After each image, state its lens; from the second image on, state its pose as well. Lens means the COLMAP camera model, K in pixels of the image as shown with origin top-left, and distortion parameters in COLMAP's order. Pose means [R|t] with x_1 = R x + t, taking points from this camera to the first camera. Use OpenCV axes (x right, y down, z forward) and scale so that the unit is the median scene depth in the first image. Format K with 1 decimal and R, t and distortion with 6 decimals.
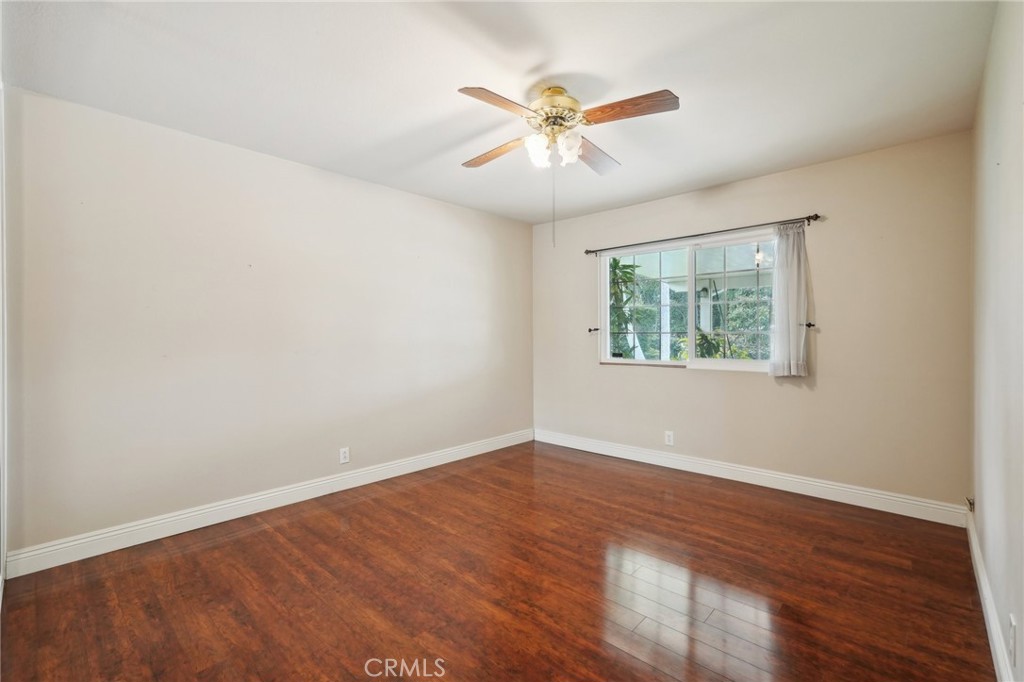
lens RADIAL K [[453.4, 0, 505.3], [0, 453.4, 338.1], [0, 0, 1]] dist [-0.003498, 0.000659]
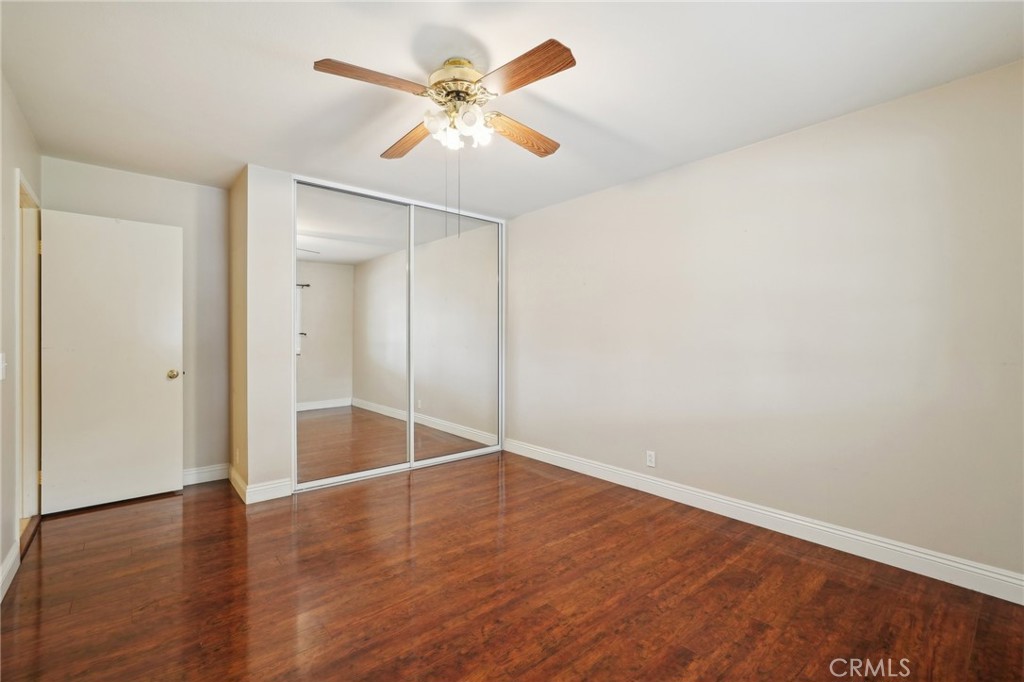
lens RADIAL K [[453.4, 0, 505.3], [0, 453.4, 338.1], [0, 0, 1]] dist [-0.003498, 0.000659]
pose [[-0.124956, 0.002292, -0.992160, 0.781934], [-0.002683, 0.999993, 0.002648, -0.003298], [0.992159, 0.002992, -0.124949, 0.964537]]
